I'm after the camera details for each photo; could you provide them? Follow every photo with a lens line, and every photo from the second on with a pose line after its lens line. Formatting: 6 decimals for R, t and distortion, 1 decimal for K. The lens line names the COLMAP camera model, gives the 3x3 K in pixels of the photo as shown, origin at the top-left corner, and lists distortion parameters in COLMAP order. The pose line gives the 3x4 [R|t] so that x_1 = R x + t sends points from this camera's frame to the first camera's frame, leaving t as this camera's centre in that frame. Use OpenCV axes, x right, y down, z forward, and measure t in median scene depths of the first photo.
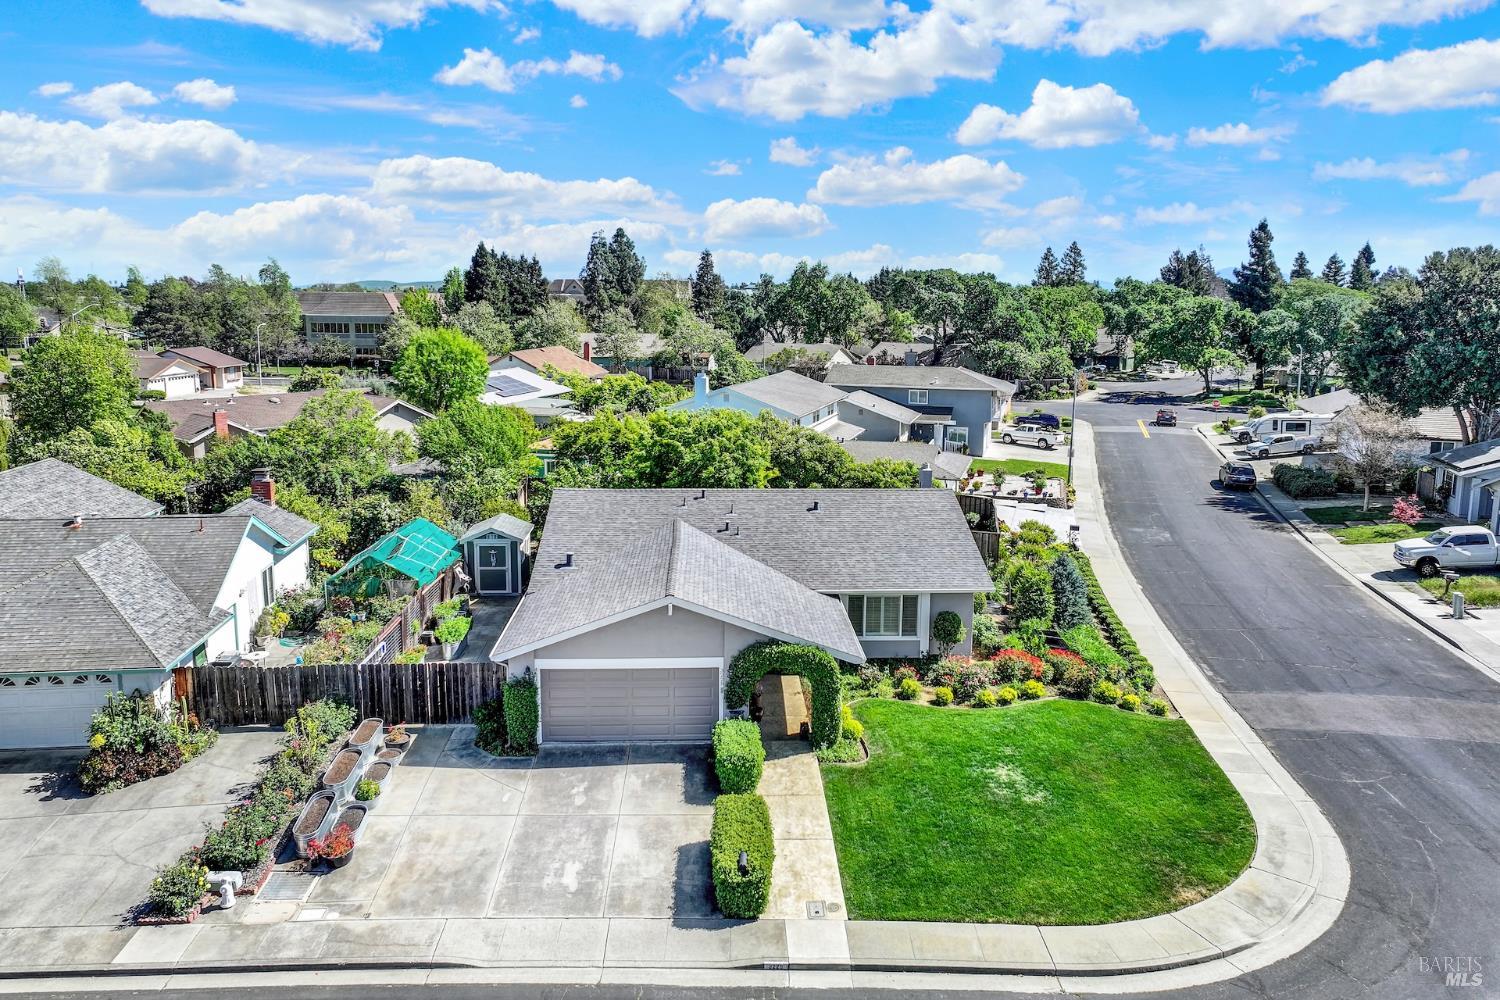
lens RADIAL K [[1050.9, 0, 753.2], [0, 1050.9, 474.2], [0, 0, 1]] dist [0.004327, 0.000315]
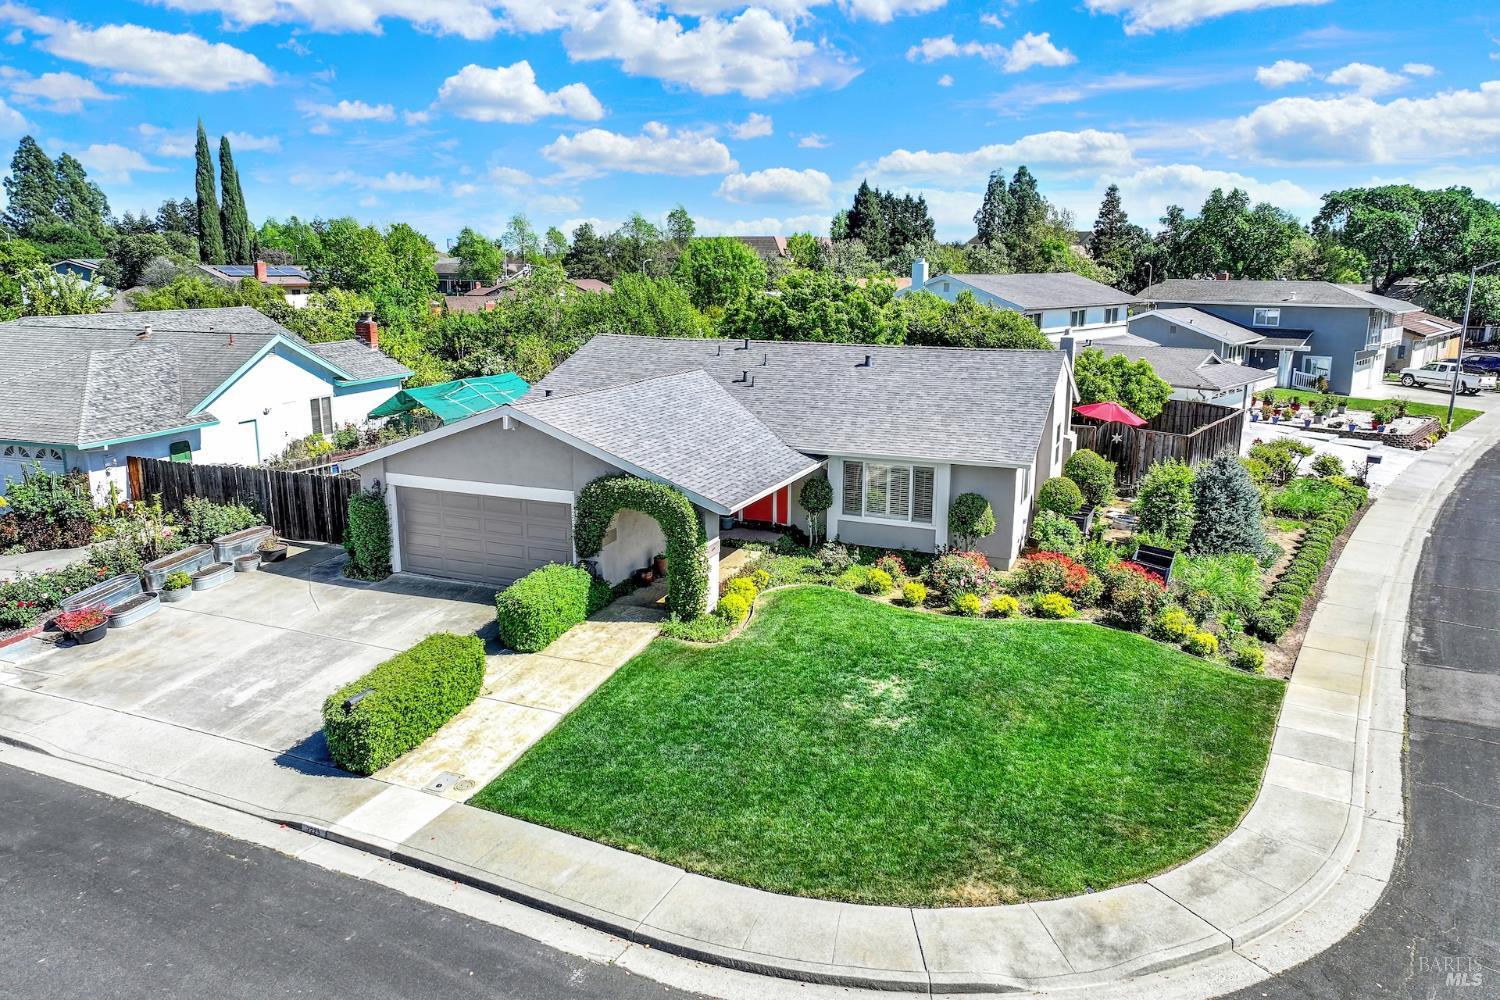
lens RADIAL K [[1045.4, 0, 750.0], [0, 1045.4, 500.0], [0, 0, 1]] dist [0.007322, 0.004346]
pose [[0.907566, 0.089941, -0.410163, 0.367913], [-0.069470, 0.995492, 0.064576, 0.106053], [0.414122, -0.030113, 0.909723, 0.293665]]
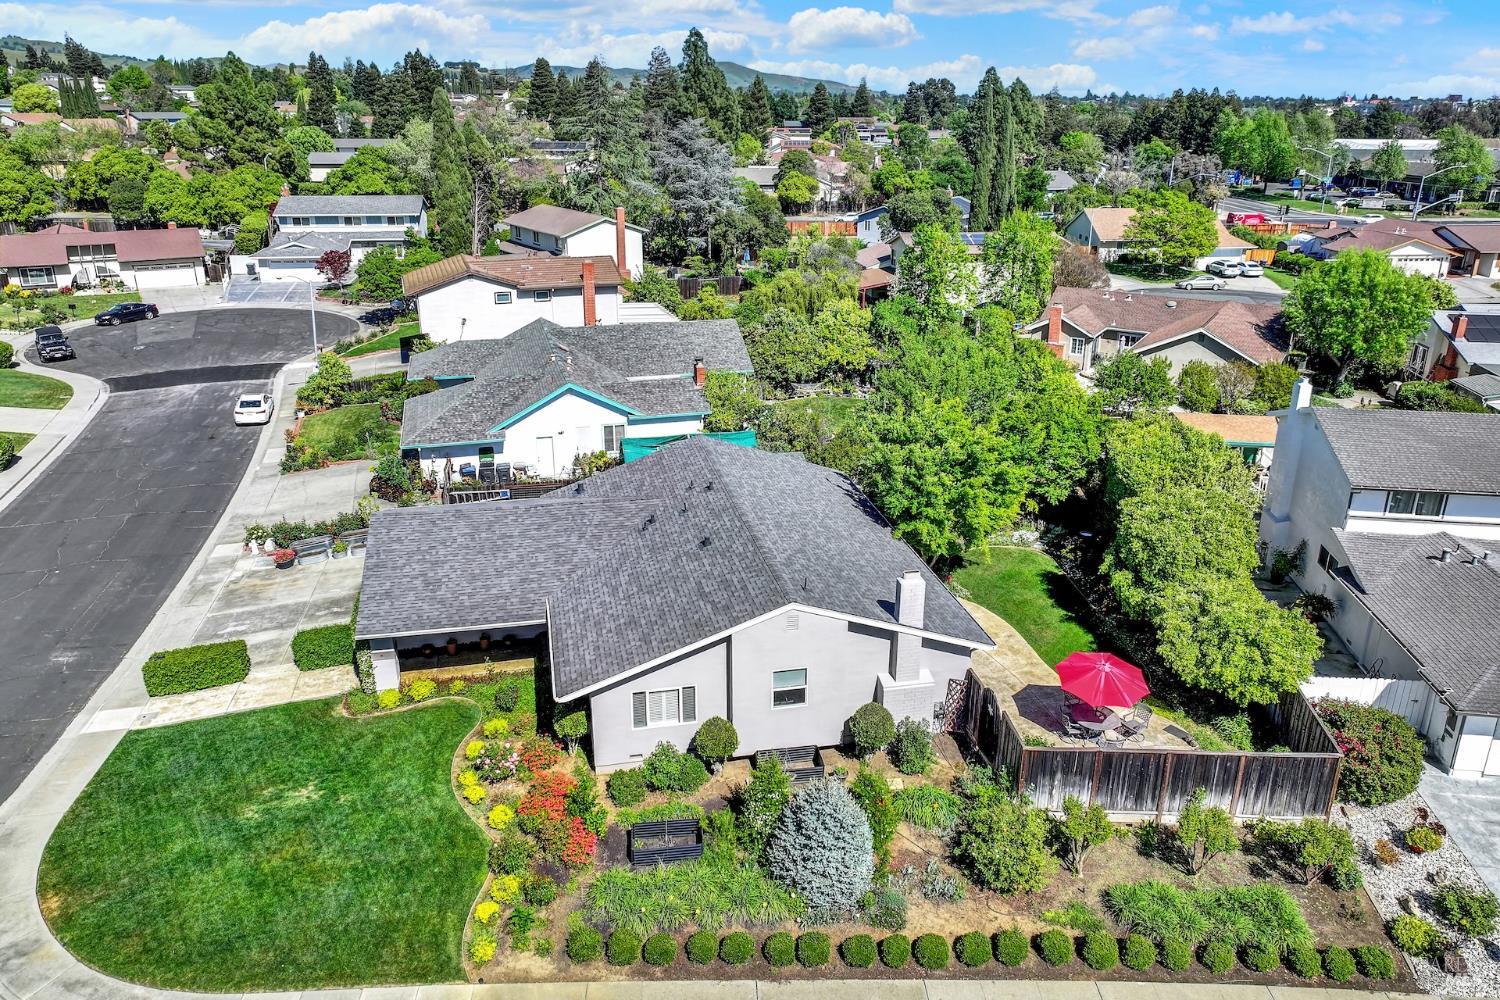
lens RADIAL K [[1050.9, 0, 753.2], [0, 1050.9, 474.2], [0, 0, 1]] dist [0.004327, 0.000315]
pose [[0.164707, 0.324918, -0.931289, 0.996053], [-0.172618, 0.939108, 0.297117, -0.331805], [0.971120, 0.111820, 0.210764, 1.007628]]
